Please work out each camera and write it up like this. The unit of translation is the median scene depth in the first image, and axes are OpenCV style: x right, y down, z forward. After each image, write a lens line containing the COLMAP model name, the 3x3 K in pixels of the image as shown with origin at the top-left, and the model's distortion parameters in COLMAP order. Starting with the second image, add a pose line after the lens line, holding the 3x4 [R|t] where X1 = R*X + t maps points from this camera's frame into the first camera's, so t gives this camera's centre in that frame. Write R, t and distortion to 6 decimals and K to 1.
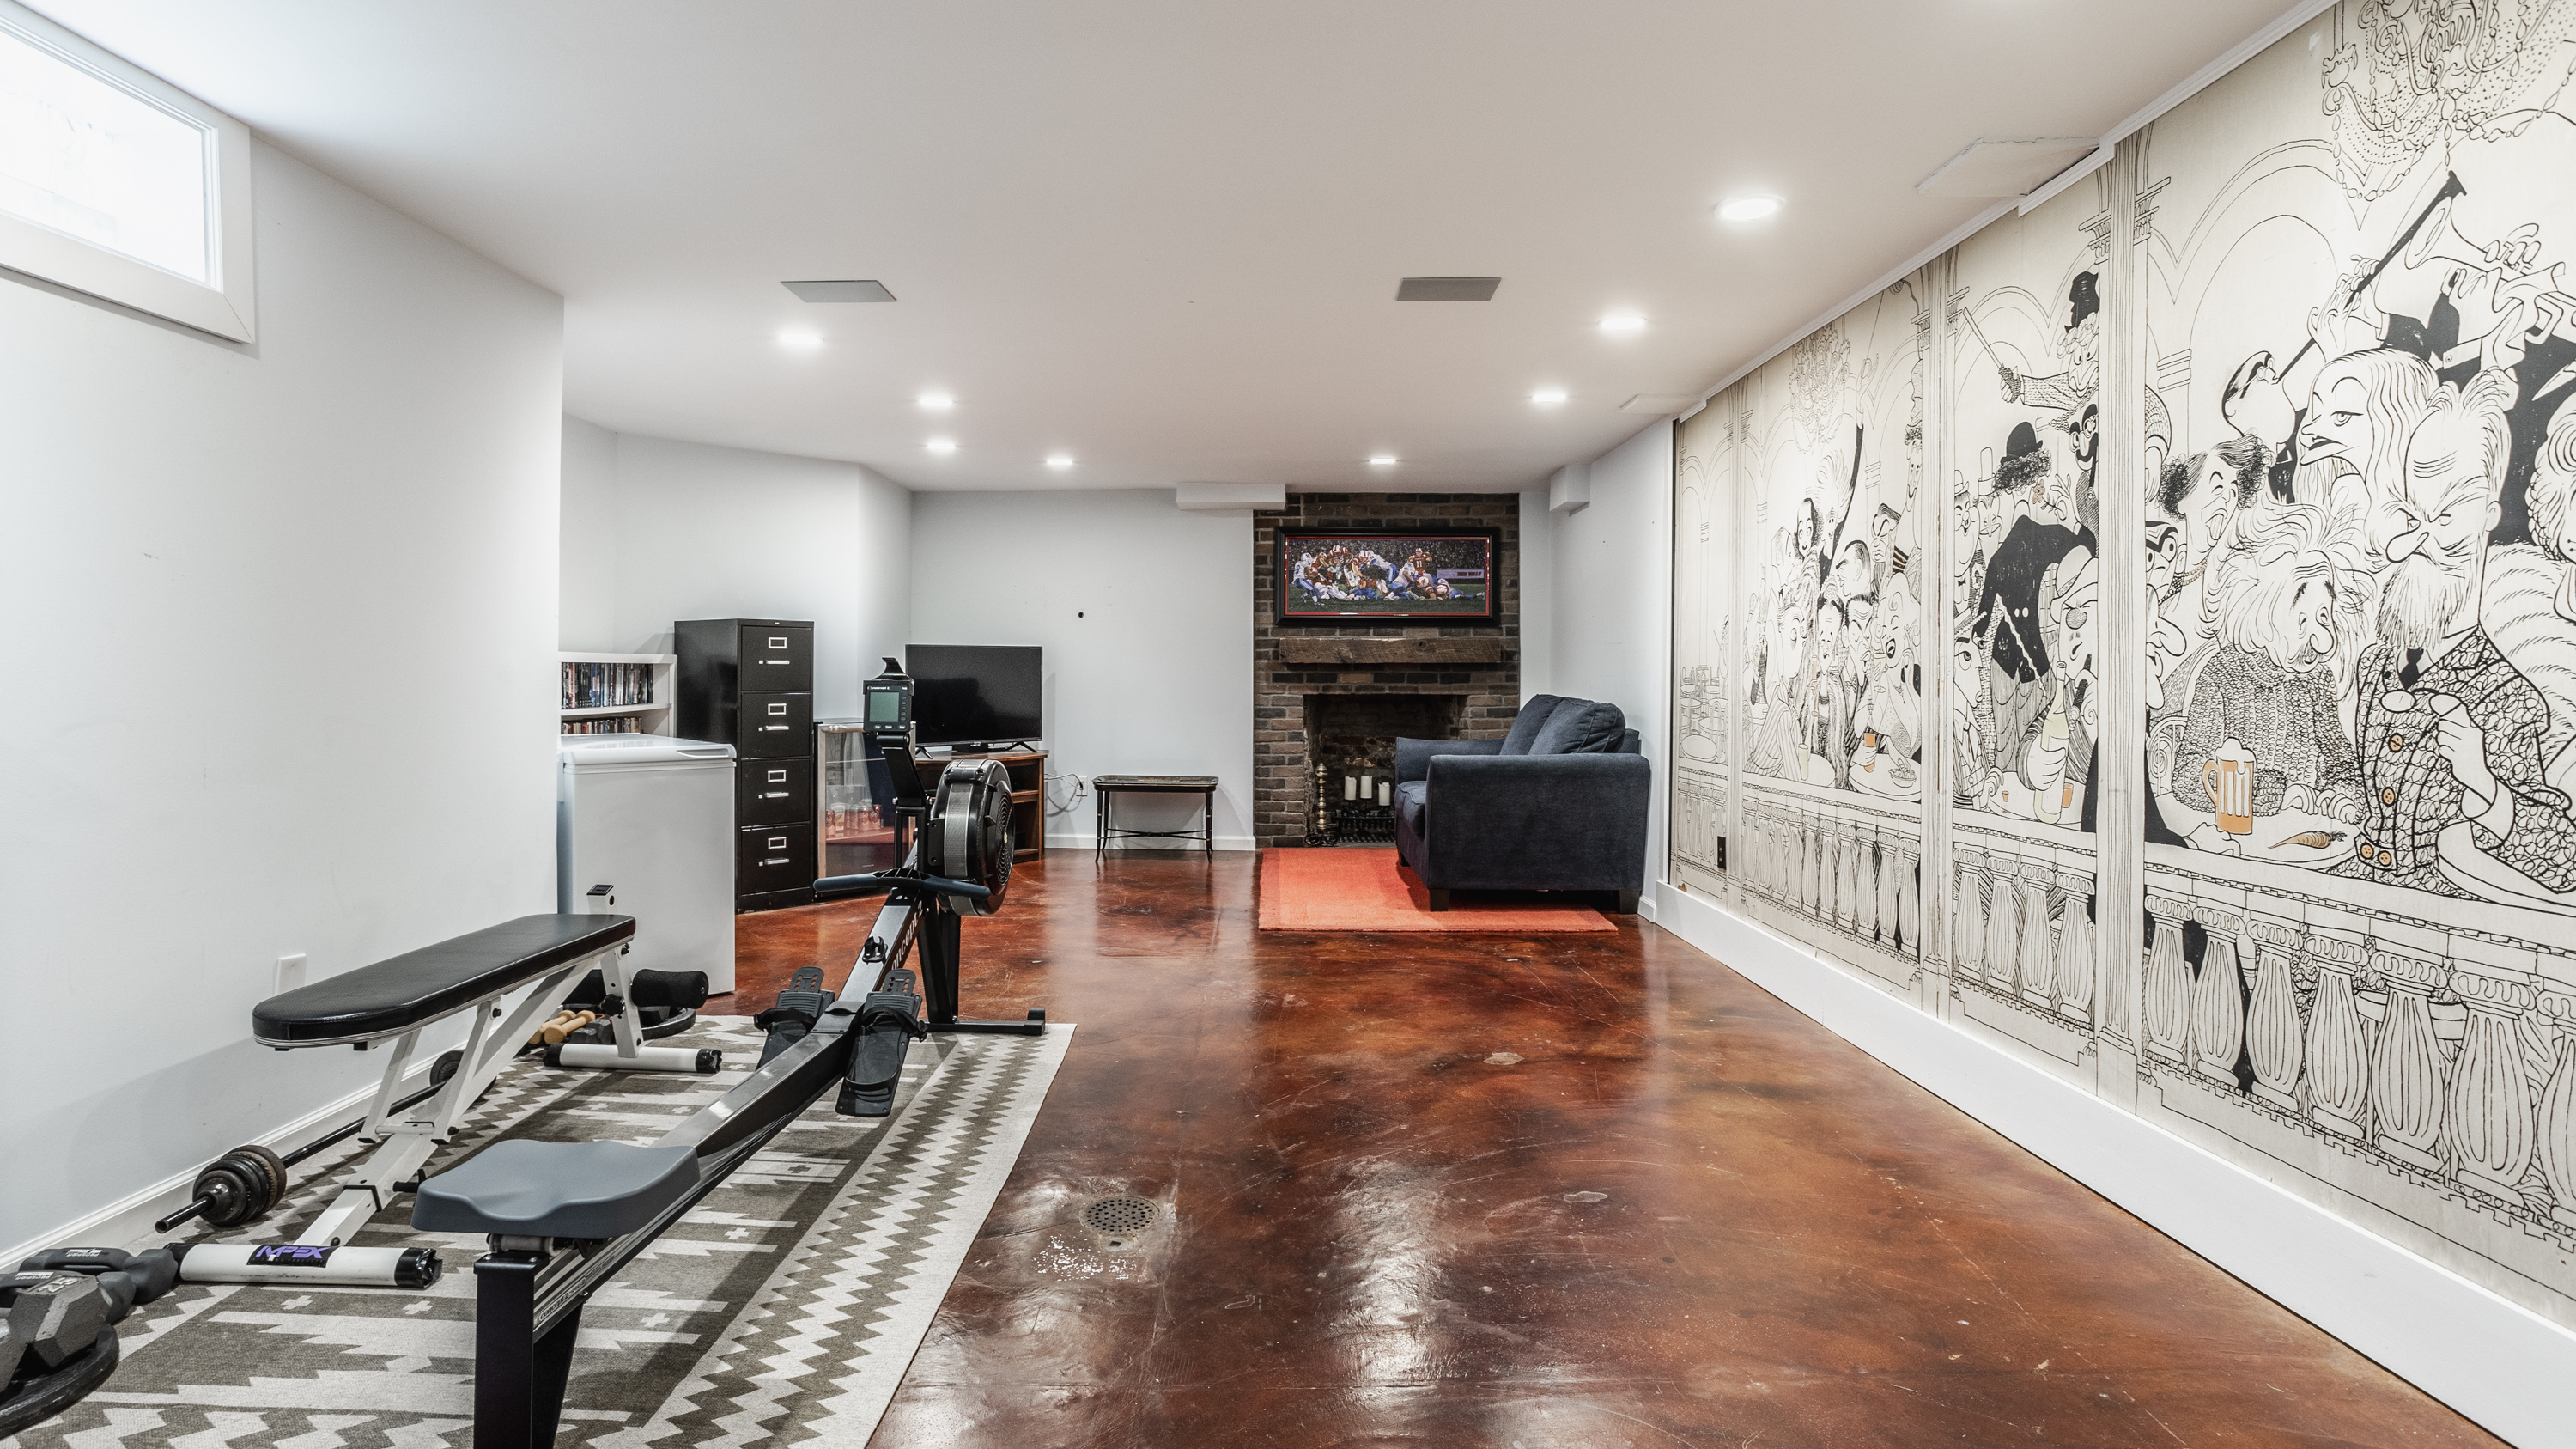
lens RADIAL K [[1343.7, 0, 1292.8], [0, 1343.7, 705.2], [0, 0, 1]] dist [0.006747, 0.001106]
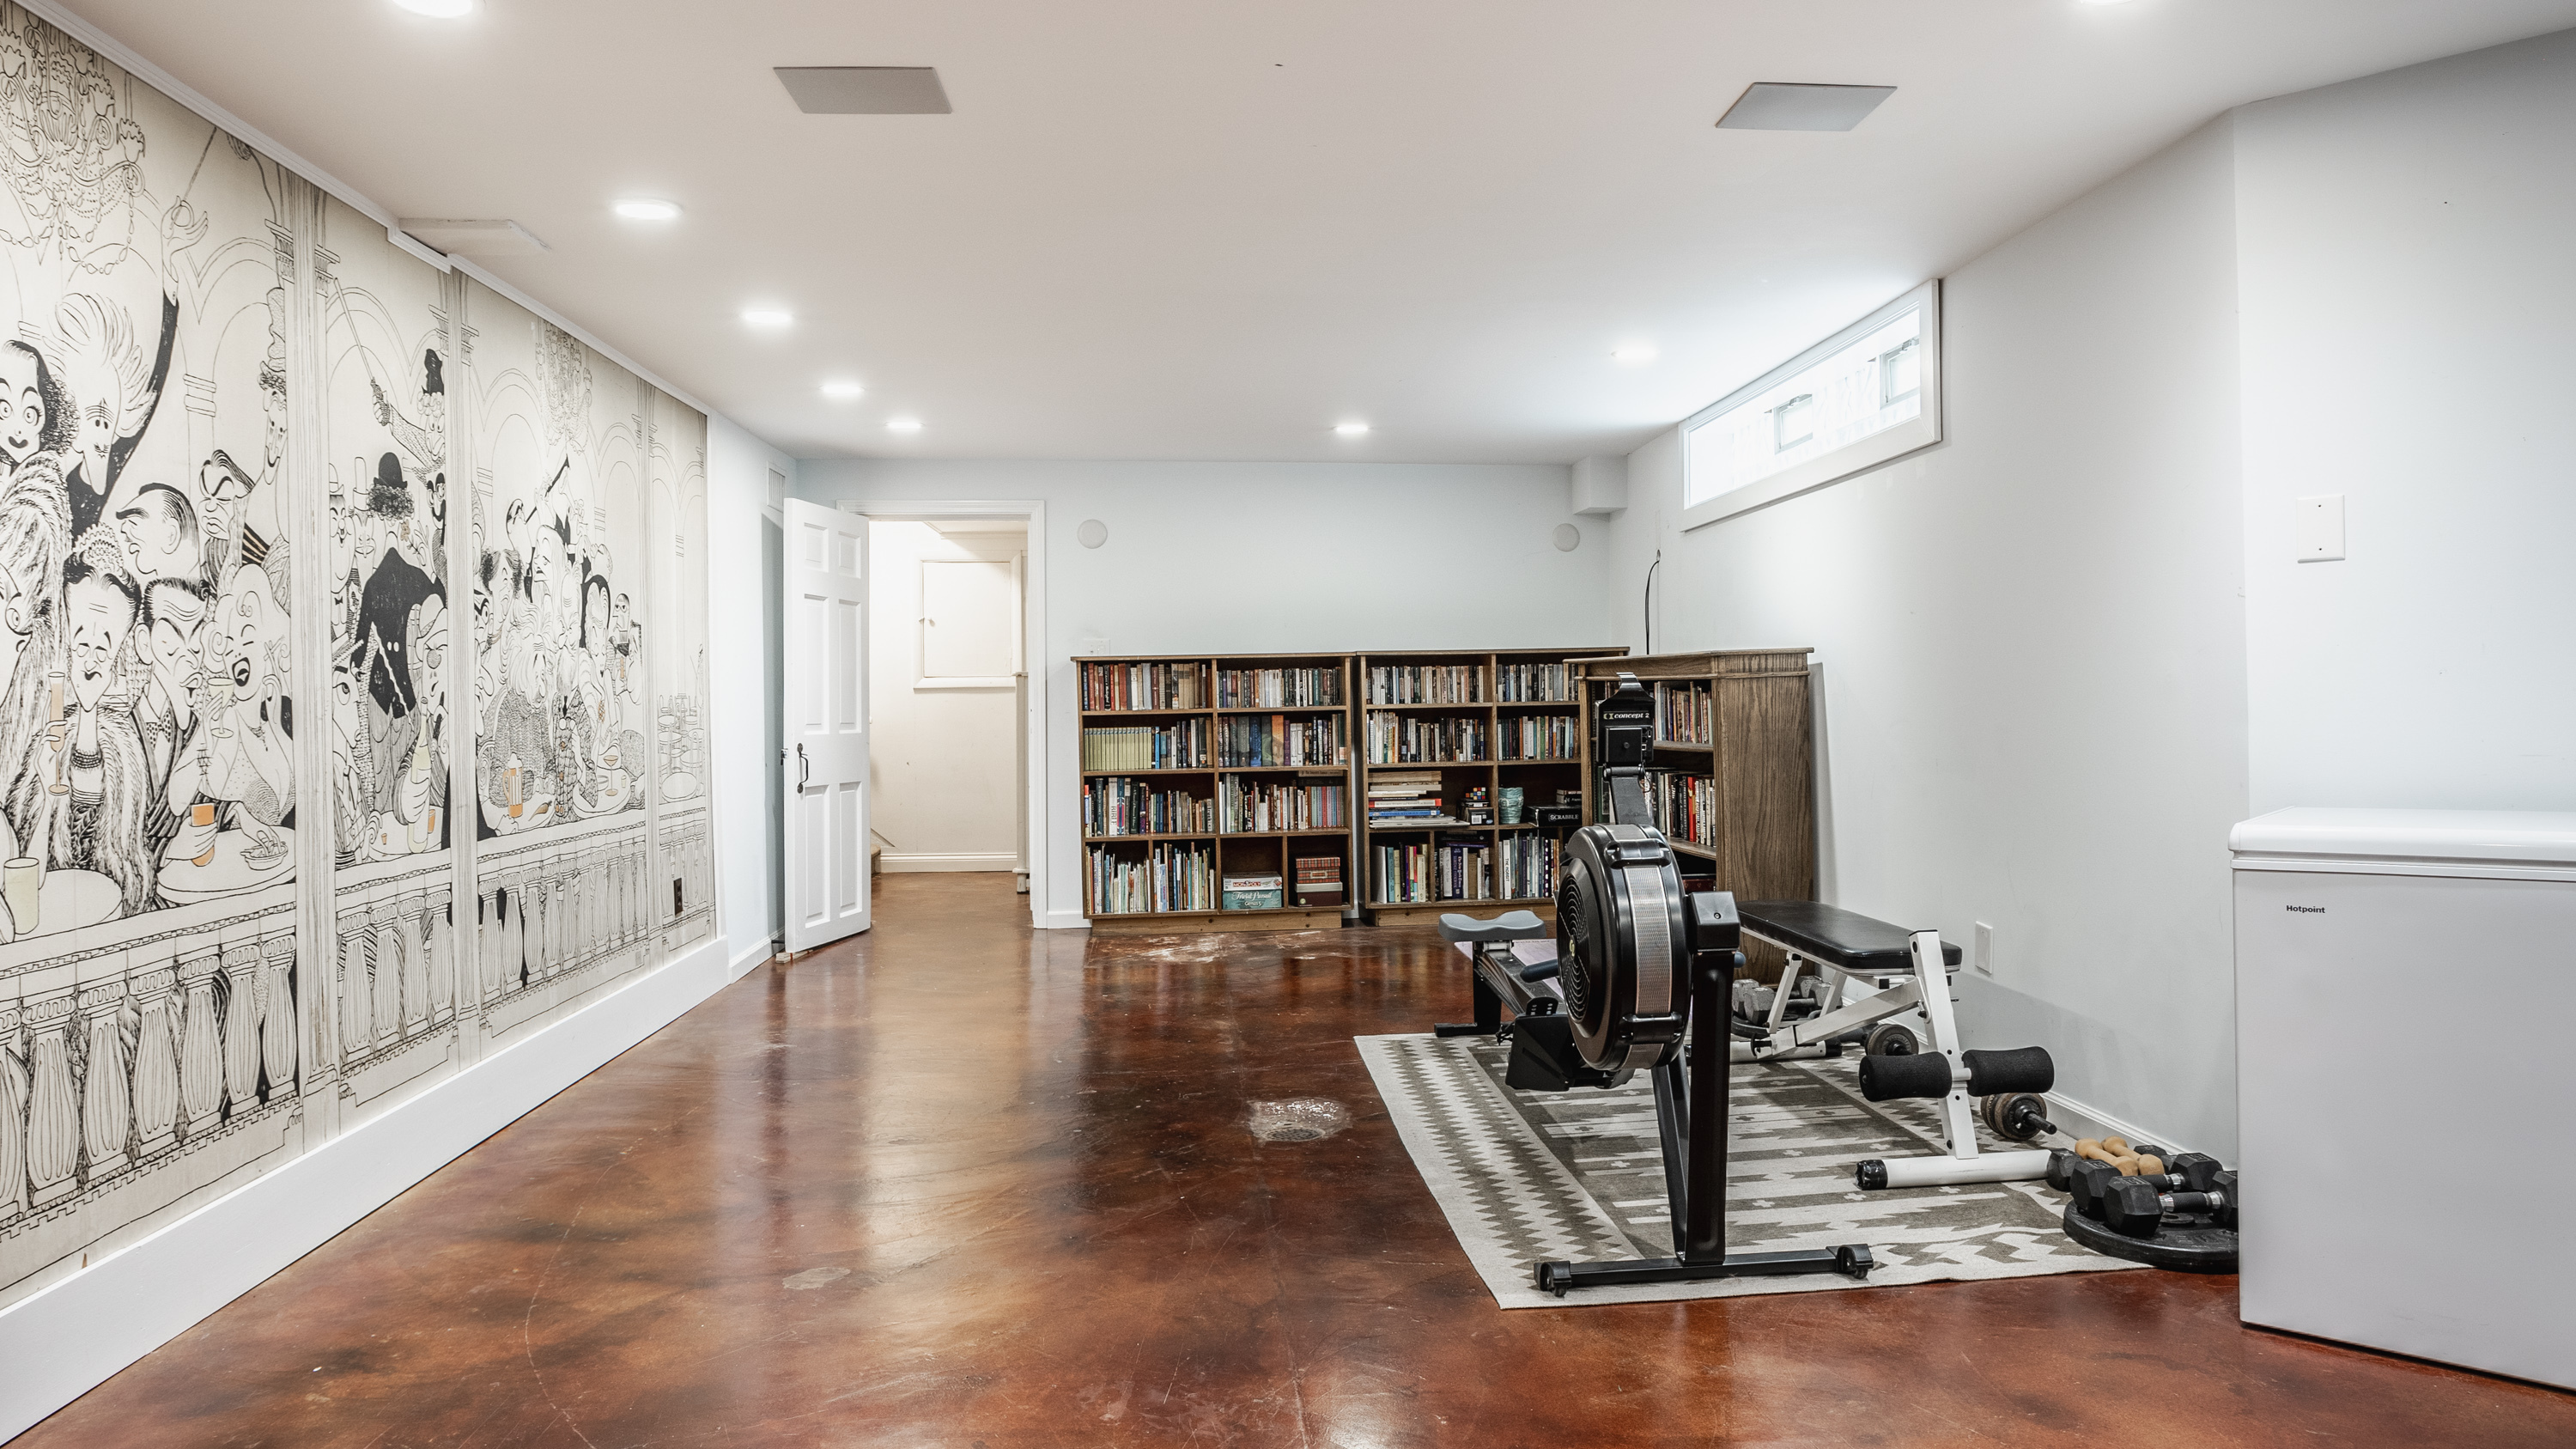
lens RADIAL K [[1593.9, 0, 1278.9], [0, 1593.9, 713.6], [0, 0, 1]] dist [-0.005455, -0.000517]
pose [[-0.999201, 0.012066, -0.038104, -0.054614], [0.011032, 0.999568, 0.027237, -0.042946], [0.038416, 0.026794, -0.998903, 2.100850]]
